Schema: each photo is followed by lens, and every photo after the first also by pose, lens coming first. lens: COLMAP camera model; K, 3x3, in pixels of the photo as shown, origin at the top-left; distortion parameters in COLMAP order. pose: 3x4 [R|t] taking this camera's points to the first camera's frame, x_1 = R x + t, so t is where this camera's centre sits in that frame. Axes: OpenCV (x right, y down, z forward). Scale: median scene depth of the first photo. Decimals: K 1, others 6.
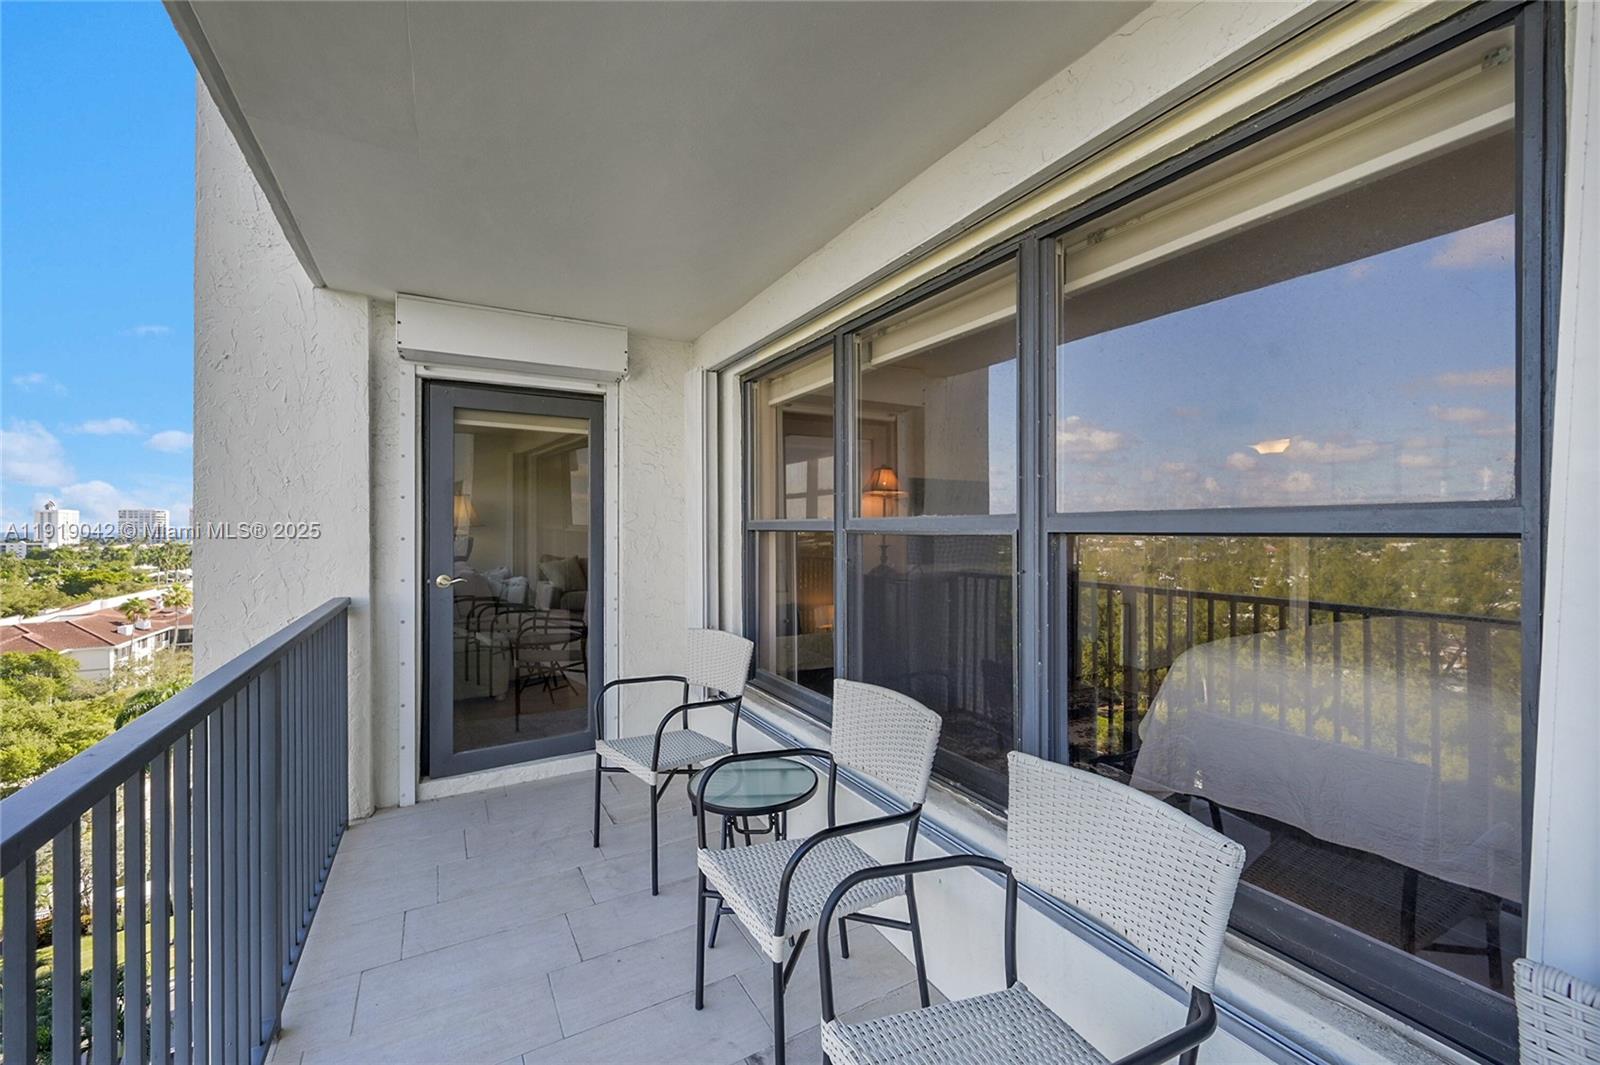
lens RADIAL K [[643.2, 0, 802.4], [0, 643.2, 529.3], [0, 0, 1]] dist [0.005789, -0.000097]
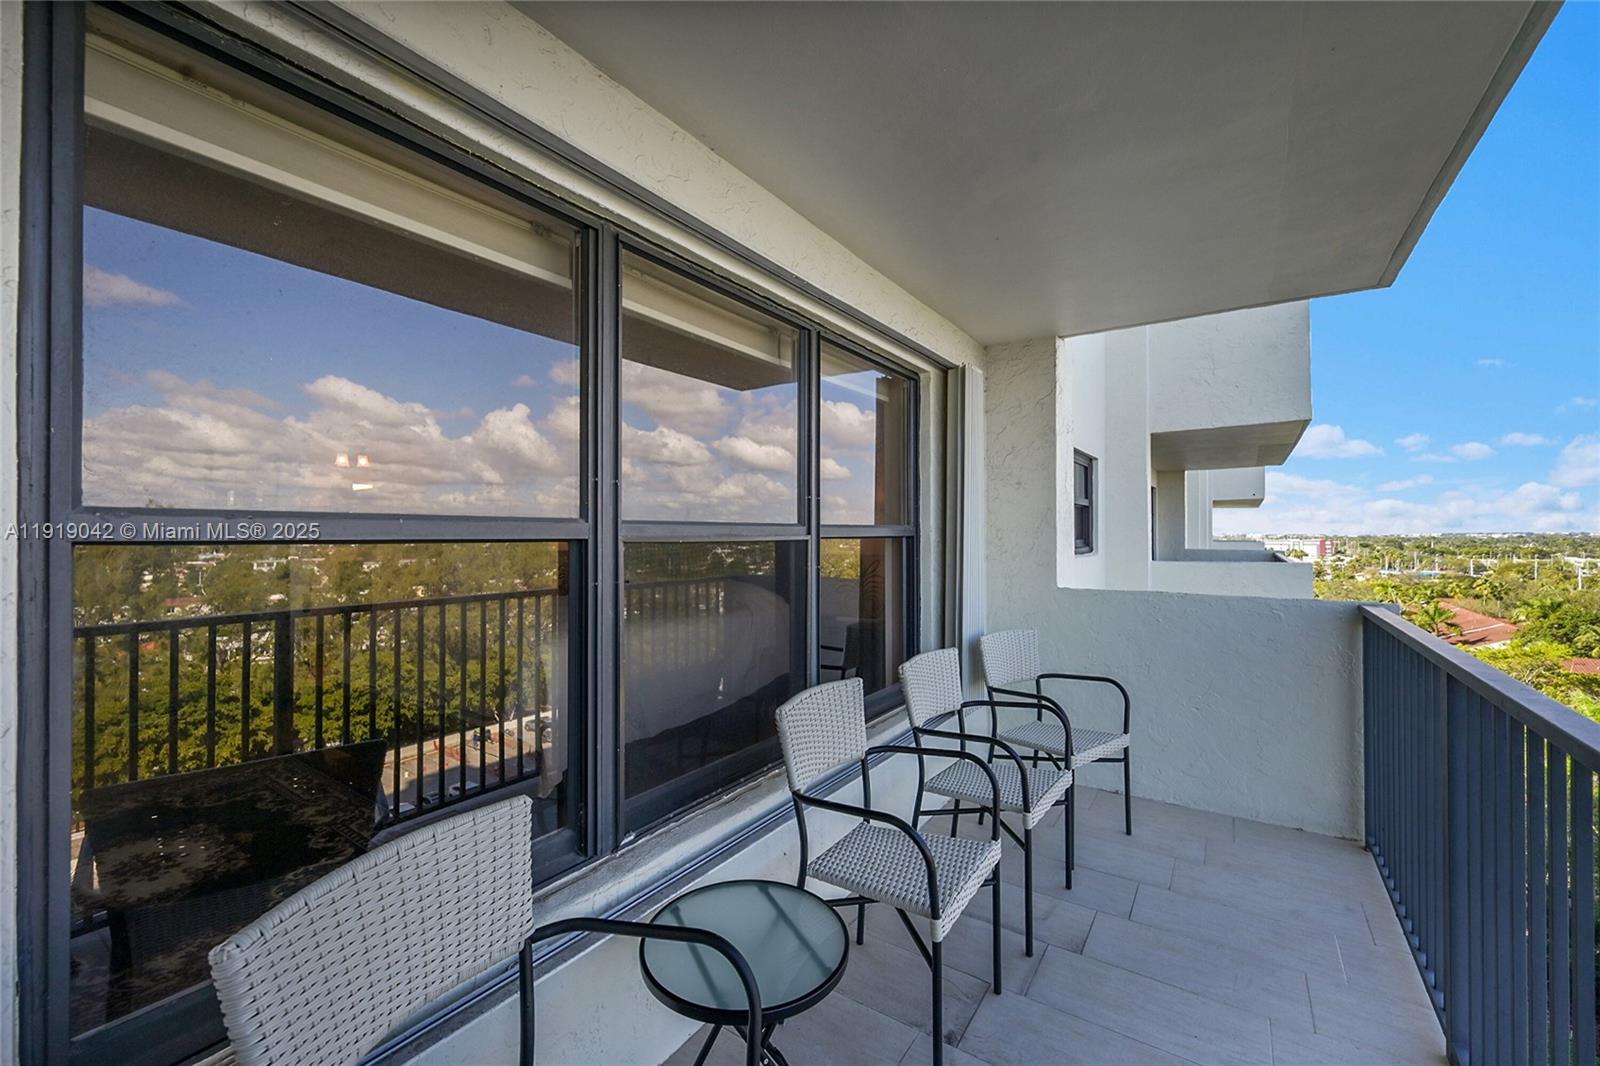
lens RADIAL K [[653.5, 0, 803.0], [0, 653.5, 532.4], [0, 0, 1]] dist [0.003894, 0.000063]
pose [[-0.466930, 0.005896, 0.884275, -0.496121], [0.004535, 0.999981, -0.004273, 0.002890], [-0.884283, 0.002015, -0.466947, 0.926644]]
